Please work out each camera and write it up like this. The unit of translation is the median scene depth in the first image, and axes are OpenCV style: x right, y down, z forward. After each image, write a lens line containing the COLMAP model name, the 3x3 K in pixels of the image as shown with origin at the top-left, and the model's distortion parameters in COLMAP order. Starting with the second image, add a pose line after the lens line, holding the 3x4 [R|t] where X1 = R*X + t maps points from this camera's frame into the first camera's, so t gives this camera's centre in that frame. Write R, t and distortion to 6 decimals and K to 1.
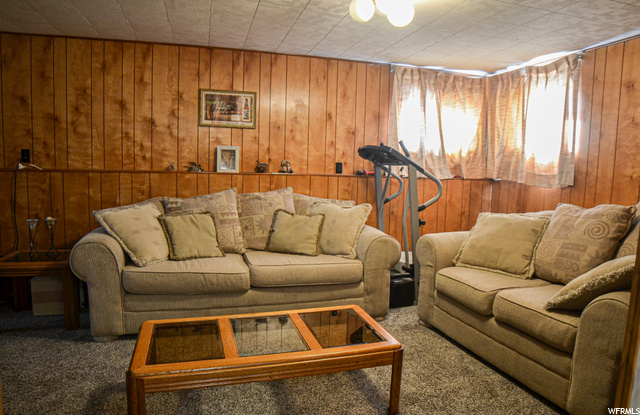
lens RADIAL K [[406.3, 0, 319.2], [0, 406.3, 210.2], [0, 0, 1]] dist [-0.088556, 0.014503]
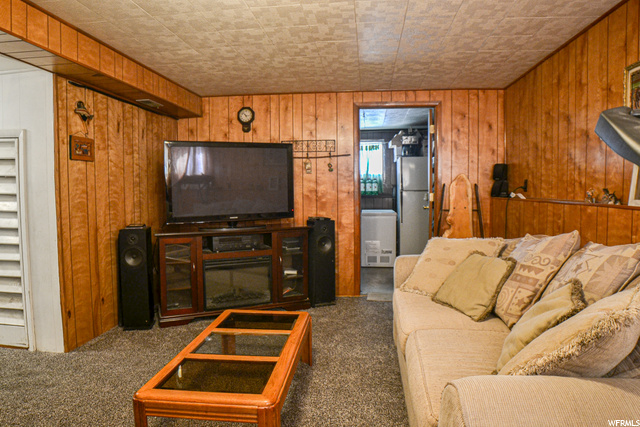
lens RADIAL K [[401.3, 0, 320.3], [0, 401.3, 212.7], [0, 0, 1]] dist [-0.066710, -0.000251]
pose [[-0.377773, 0.033543, -0.925291, 0.439205], [-0.087596, 0.993566, 0.071781, -0.088391], [0.921745, 0.108169, -0.372404, 0.835732]]
